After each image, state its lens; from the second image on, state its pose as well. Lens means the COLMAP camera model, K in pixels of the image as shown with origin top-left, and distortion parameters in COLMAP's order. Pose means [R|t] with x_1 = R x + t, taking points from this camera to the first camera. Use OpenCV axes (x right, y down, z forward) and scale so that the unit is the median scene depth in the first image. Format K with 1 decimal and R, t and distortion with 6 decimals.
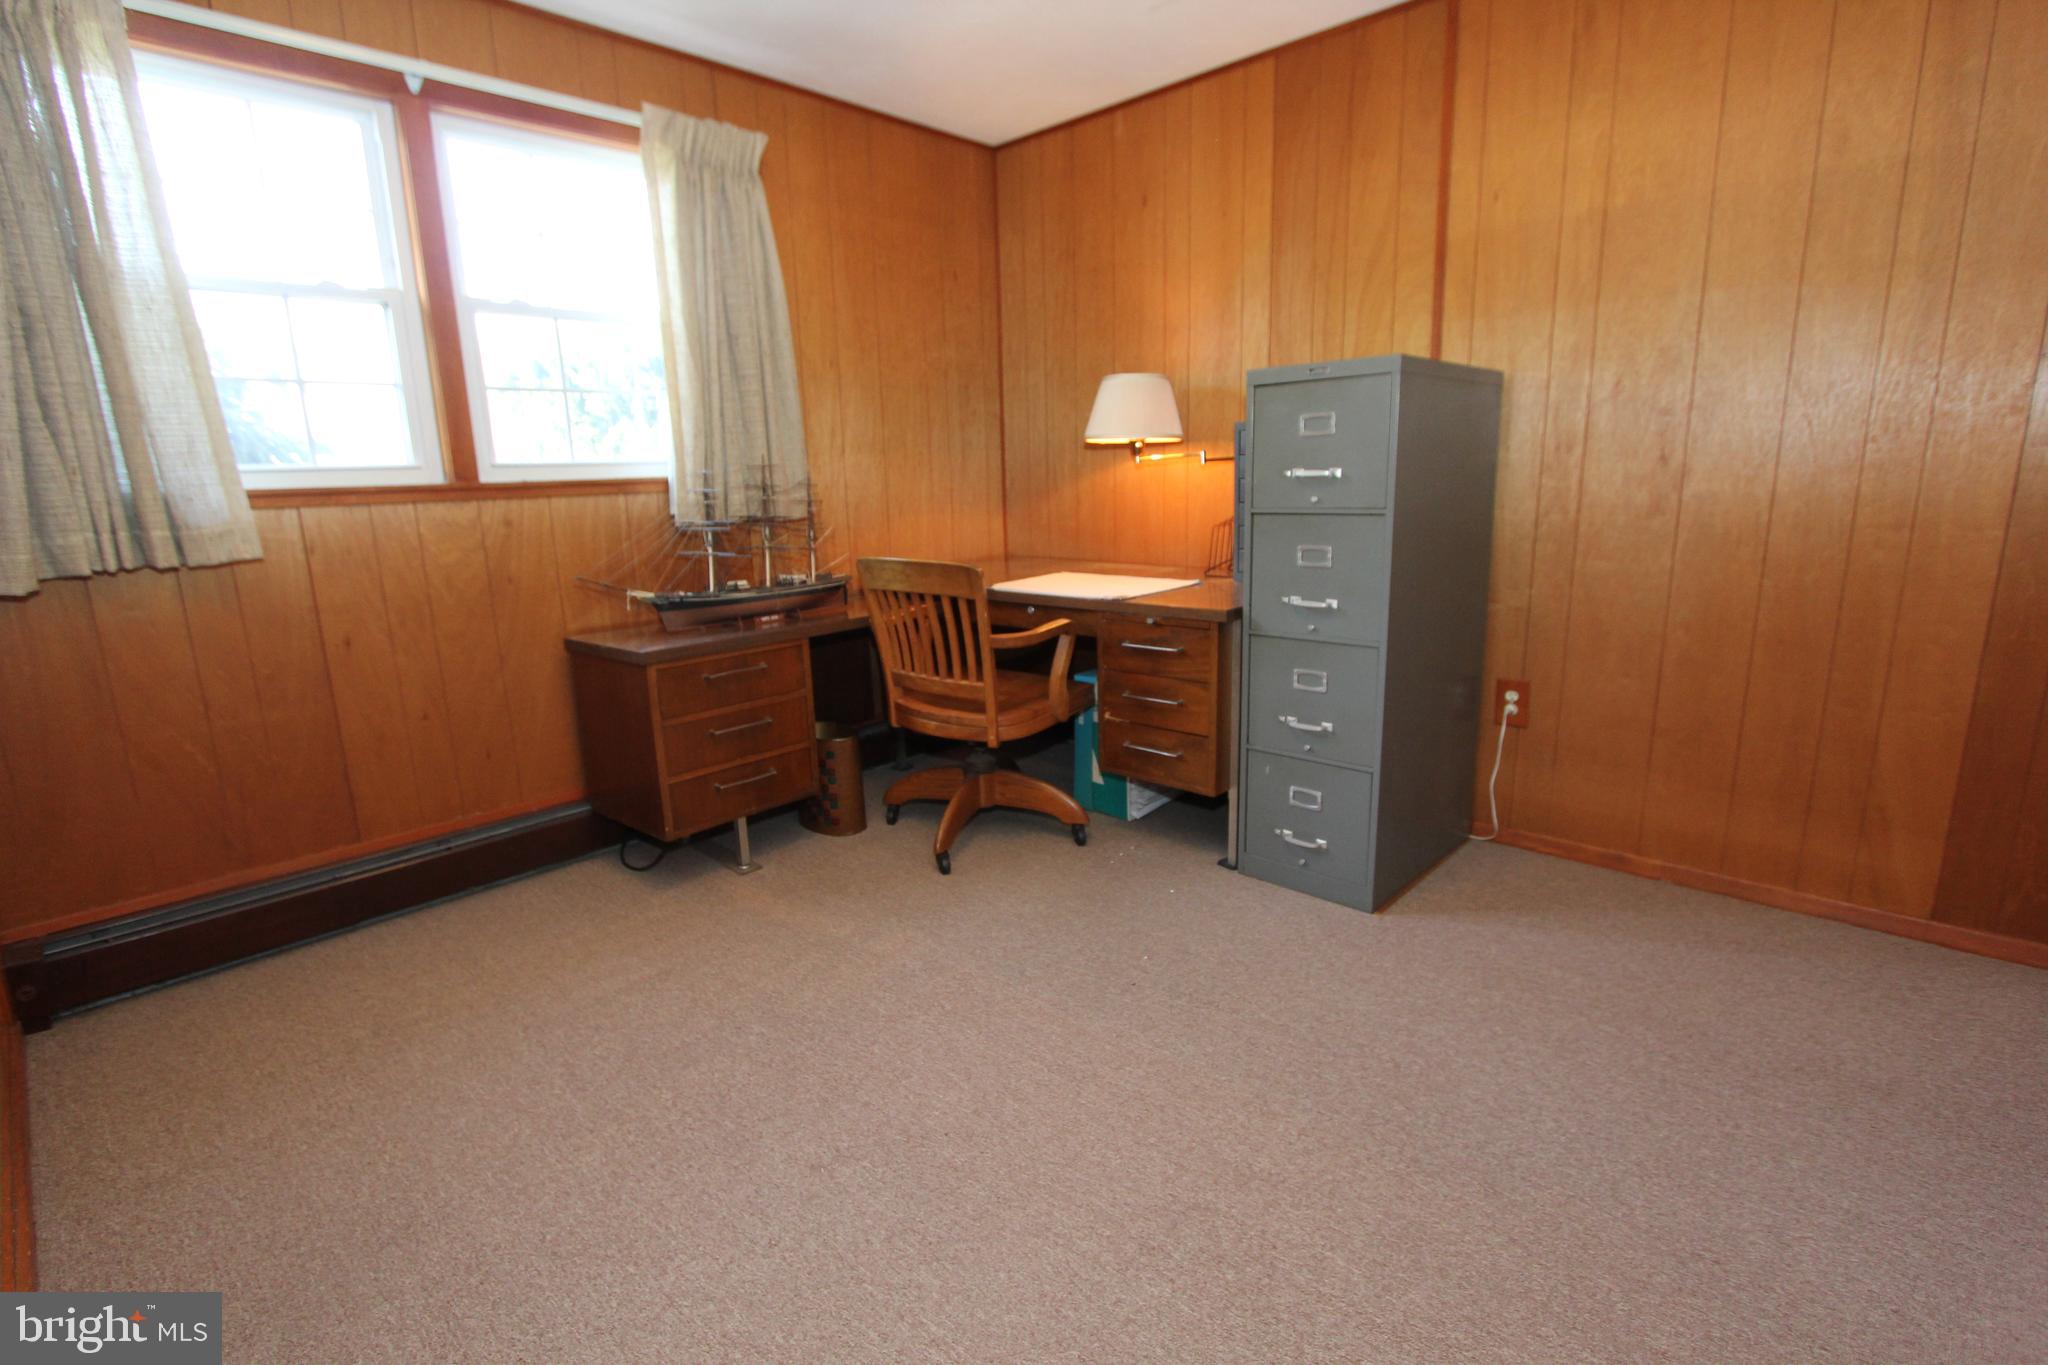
lens RADIAL K [[952.4, 0, 1026.2], [0, 952.4, 685.3], [0, 0, 1]] dist [-0.023150, 0.004933]
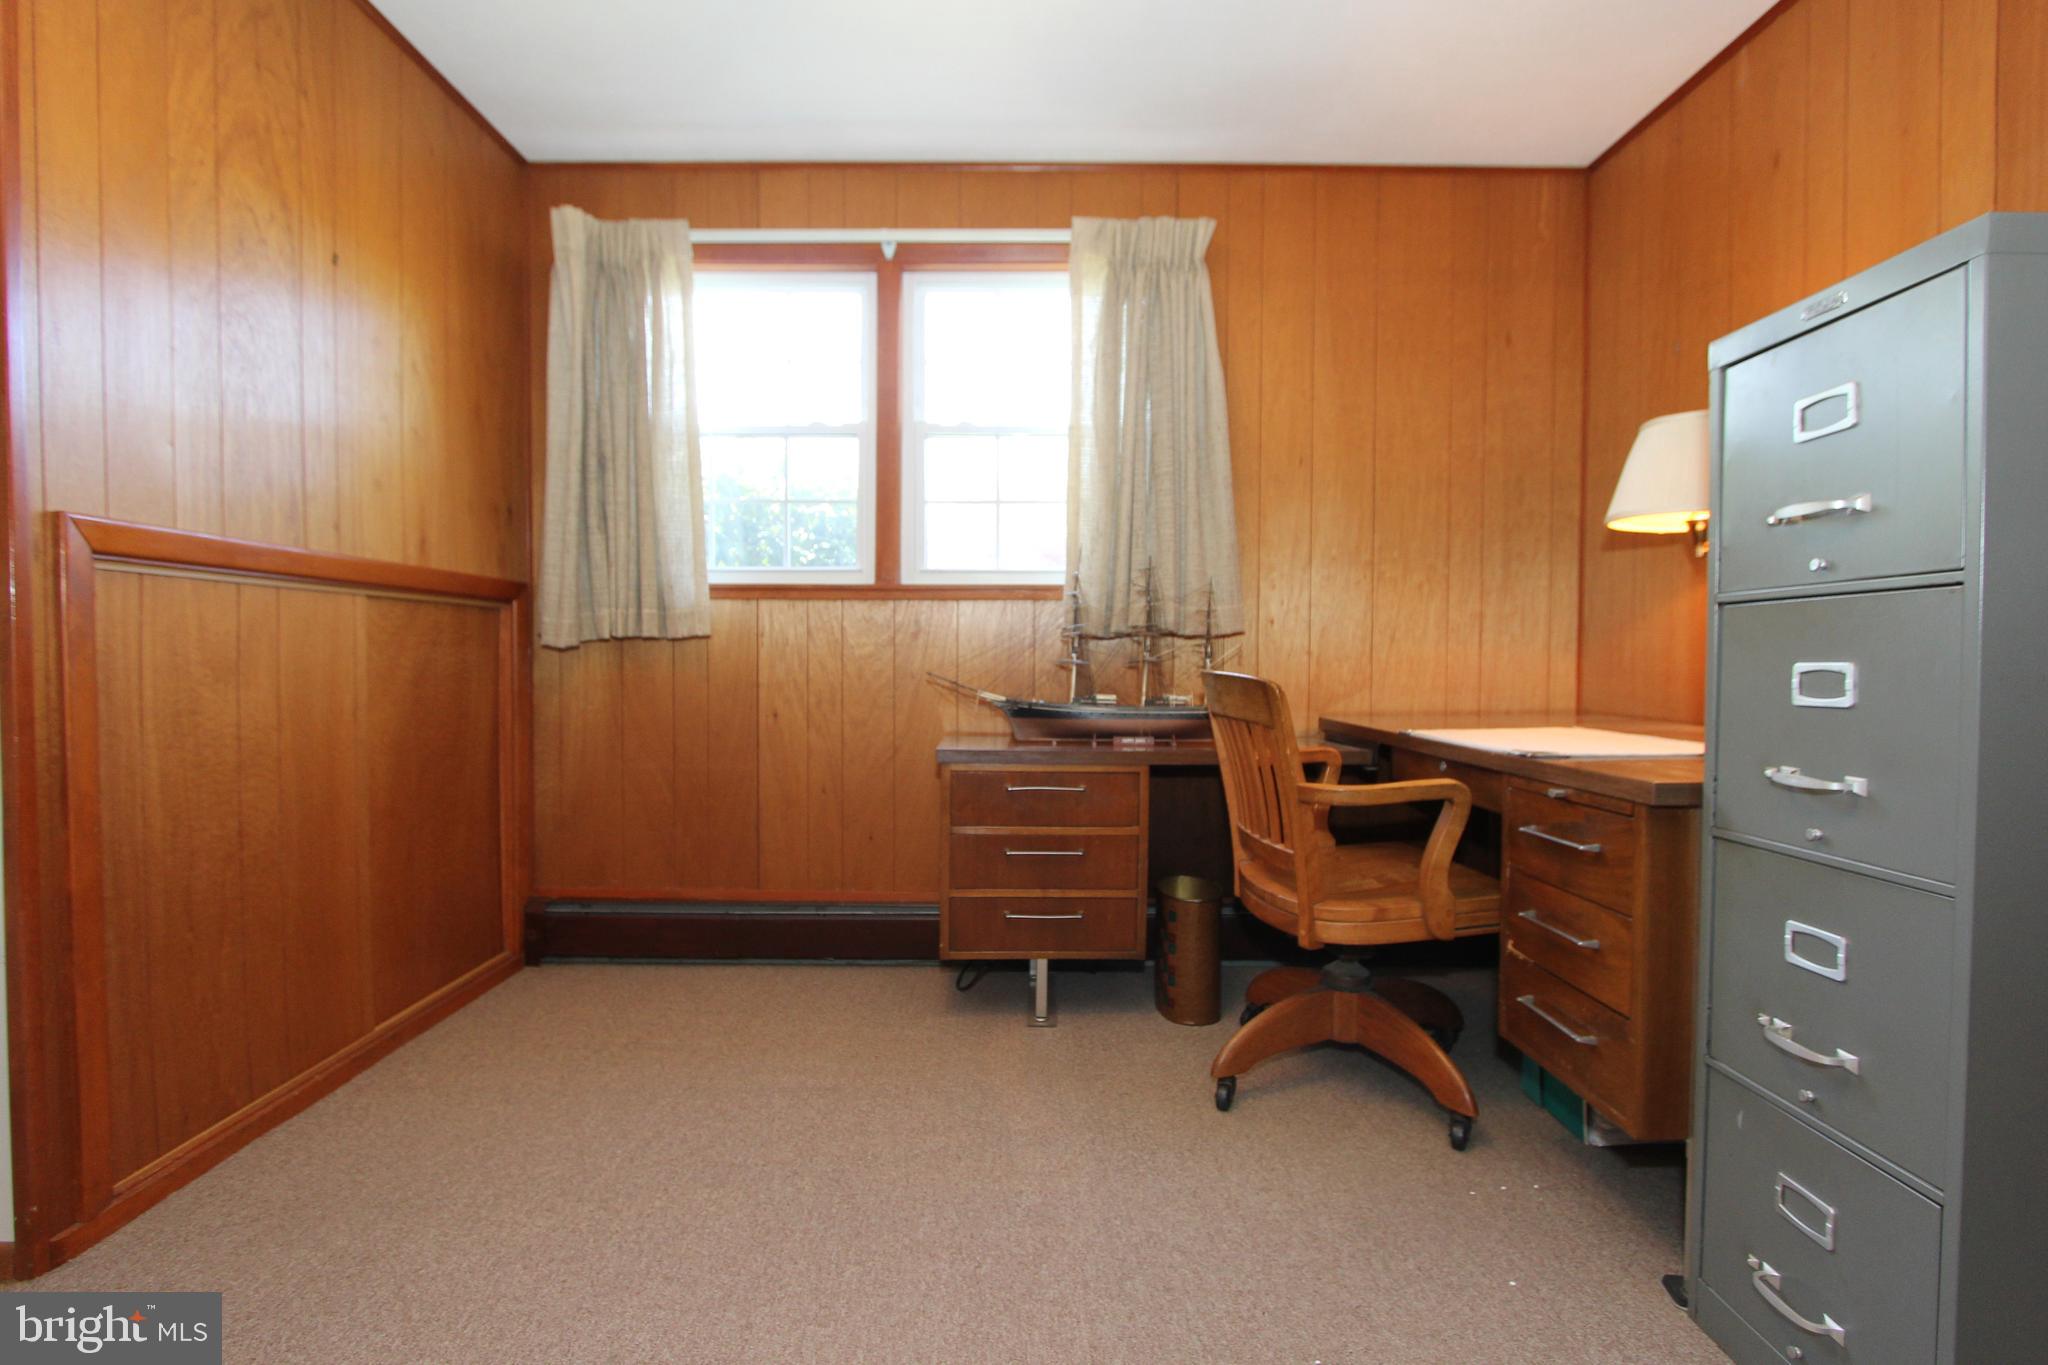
lens RADIAL K [[979.0, 0, 1020.2], [0, 979.0, 688.9], [0, 0, 1]] dist [-0.025070, 0.006274]
pose [[0.686988, 0.055010, -0.724584, 0.326469], [-0.182492, 0.978235, -0.098756, -0.010743], [0.703381, 0.200076, 0.682074, 0.338237]]
